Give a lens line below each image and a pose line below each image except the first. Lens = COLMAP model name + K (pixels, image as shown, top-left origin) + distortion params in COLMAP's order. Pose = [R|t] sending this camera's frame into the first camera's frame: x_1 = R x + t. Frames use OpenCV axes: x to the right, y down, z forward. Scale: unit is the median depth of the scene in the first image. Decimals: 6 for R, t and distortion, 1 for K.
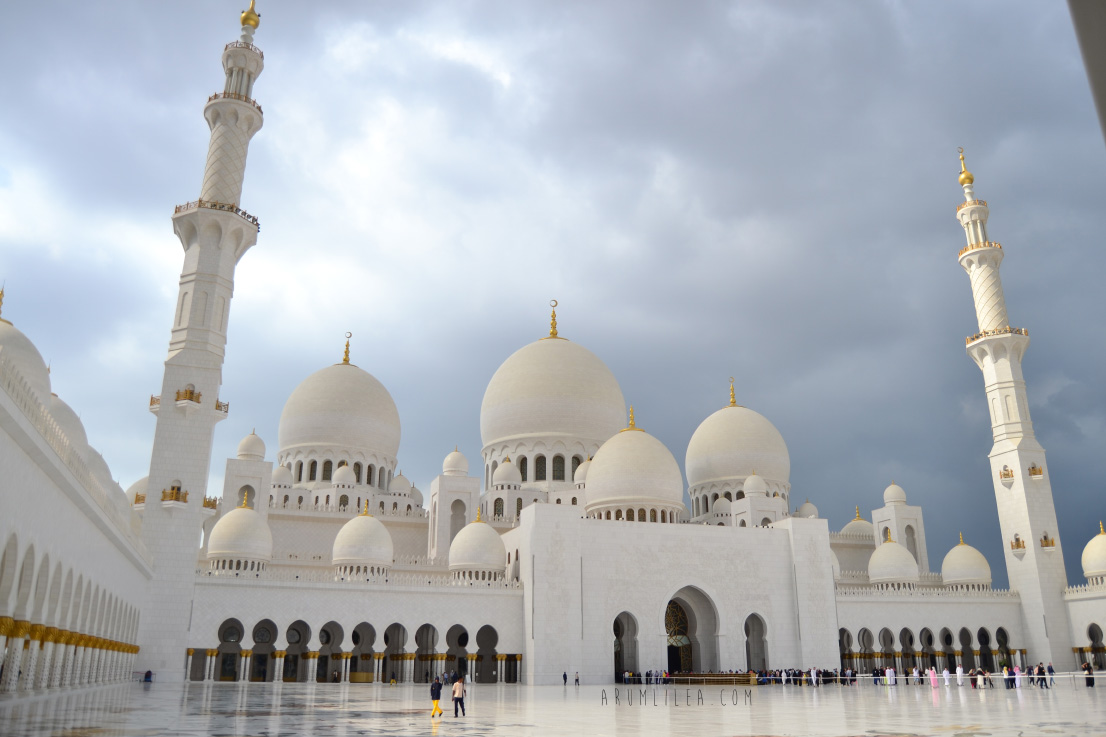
lens RADIAL K [[894.6, 0, 553.0], [0, 894.6, 368.5], [0, 0, 1]] dist [-0.084285, 0.005518]
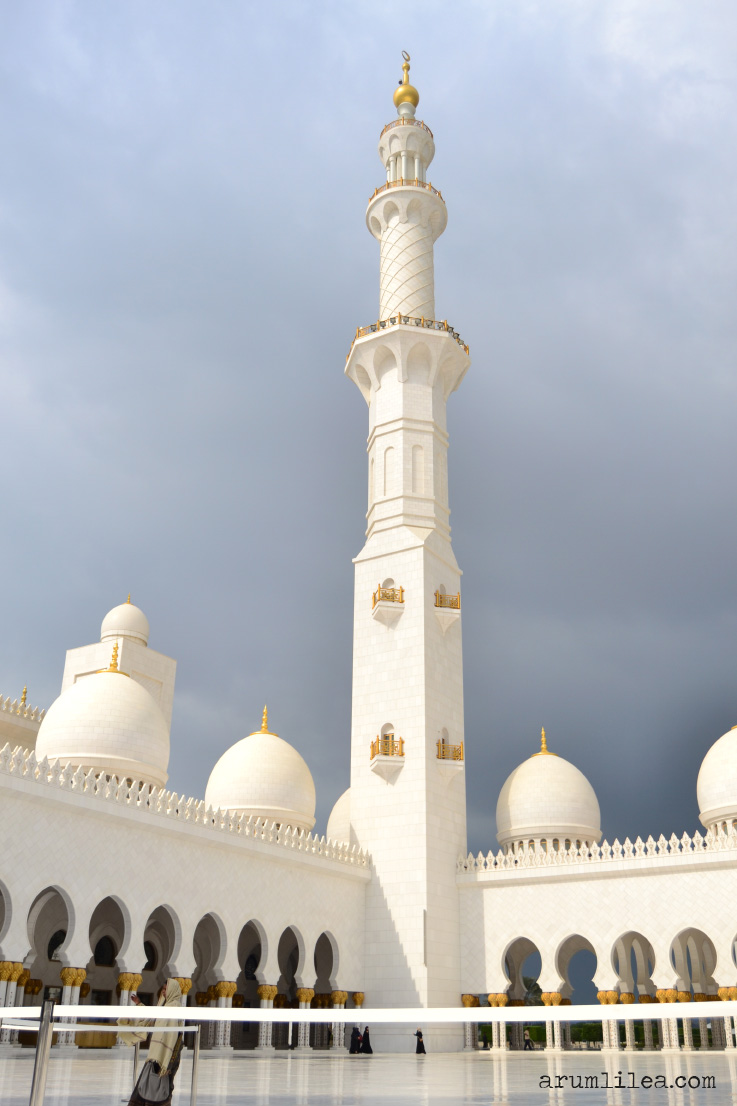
lens RADIAL K [[1039.7, 0, 368.5], [0, 1039.7, 553.0], [0, 0, 1]] dist [-0.059092, 0.002464]
pose [[0.777183, 0.274309, 0.566340, 0.193274], [-0.234064, 0.961428, -0.144469, 0.178773], [-0.584124, -0.020281, 0.811411, 0.557952]]
